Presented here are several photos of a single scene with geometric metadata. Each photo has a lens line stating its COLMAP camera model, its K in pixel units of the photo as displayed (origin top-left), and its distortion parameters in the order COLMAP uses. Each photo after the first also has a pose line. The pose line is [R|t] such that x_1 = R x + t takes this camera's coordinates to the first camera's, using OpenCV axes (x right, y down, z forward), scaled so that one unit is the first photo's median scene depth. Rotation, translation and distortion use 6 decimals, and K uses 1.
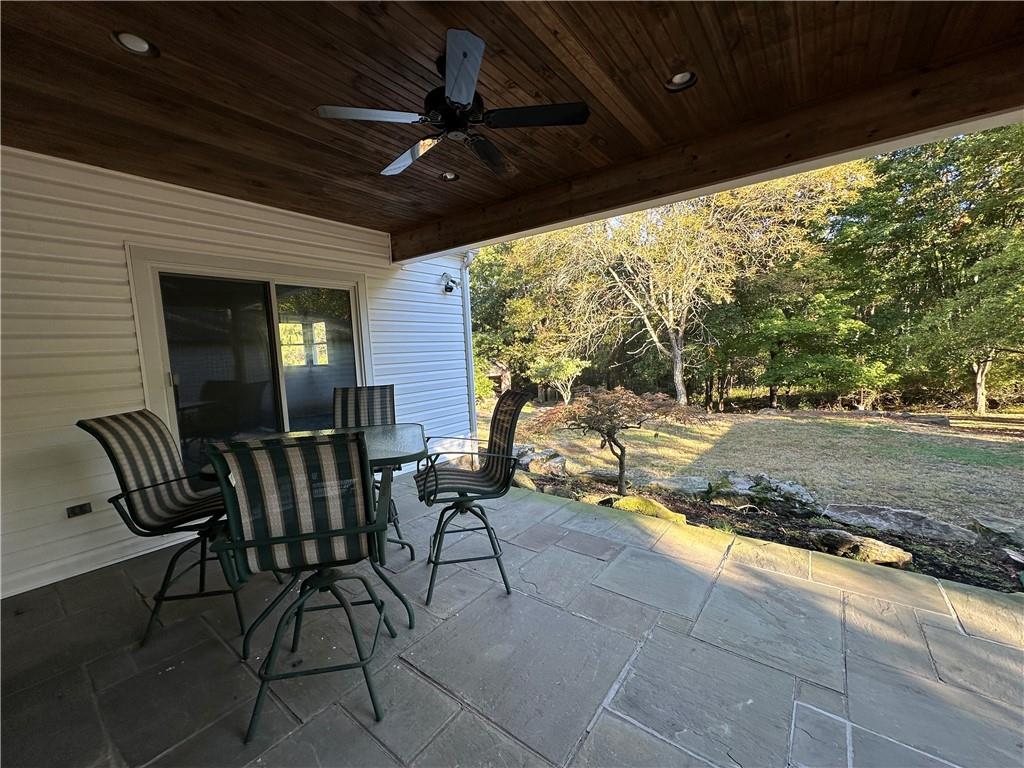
lens RADIAL K [[407.6, 0, 512.0], [0, 407.6, 384.0], [0, 0, 1]] dist [-0.001396, 0.000052]
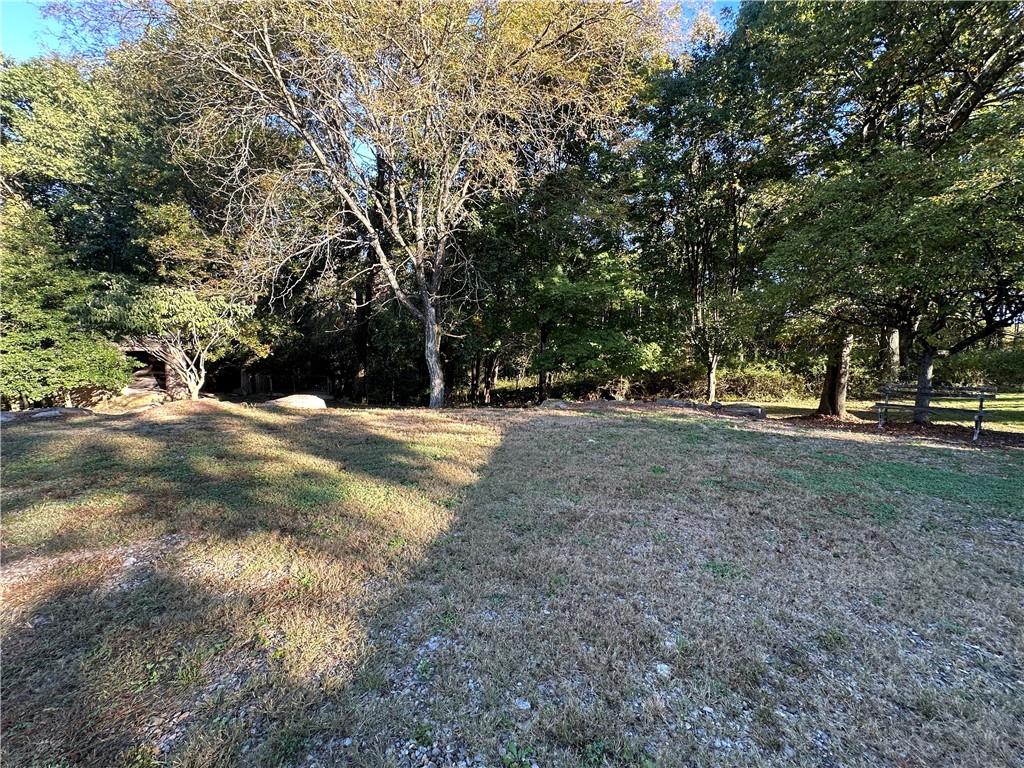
lens RADIAL K [[407.6, 0, 512.0], [0, 407.6, 384.0], [0, 0, 1]] dist [-0.001396, 0.000052]
pose [[0.856772, 0.008344, 0.515628, 0.655862], [-0.014520, 0.999863, 0.007946, 0.094515], [-0.515491, -0.014295, 0.856776, 1.357156]]
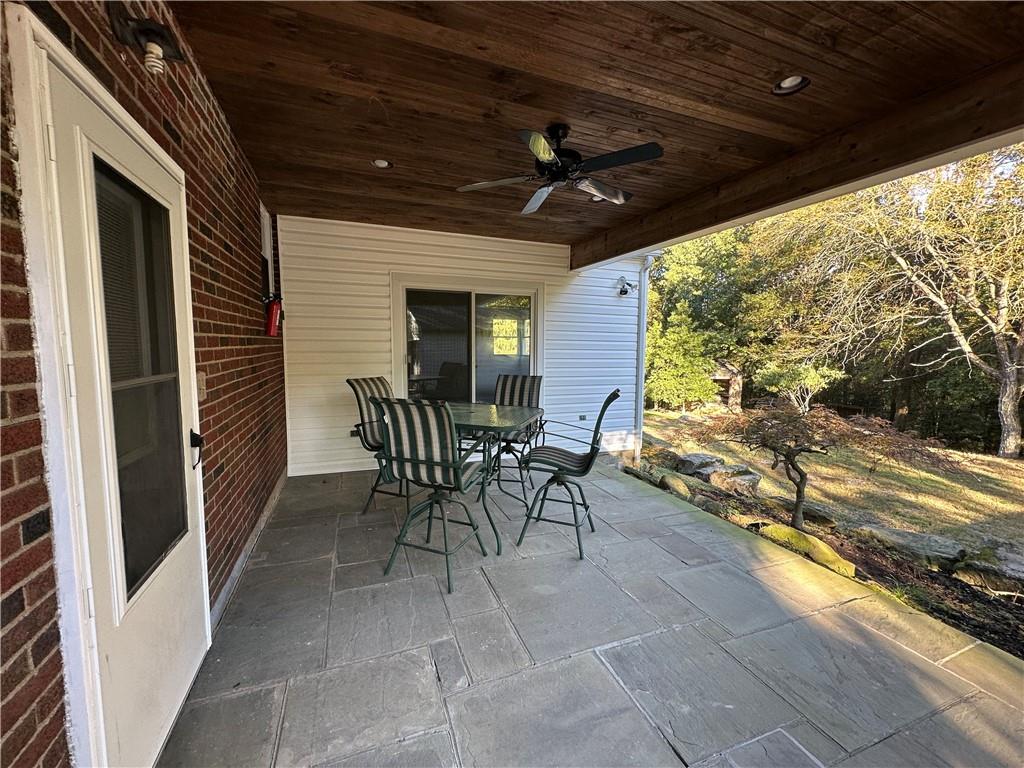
lens RADIAL K [[407.6, 0, 512.0], [0, 407.6, 384.0], [0, 0, 1]] dist [-0.001396, 0.000052]
pose [[0.852422, 0.100237, -0.513157, 0.157425], [-0.093180, 0.994864, 0.039545, -0.008822], [0.514485, 0.014107, 0.857383, -0.054307]]
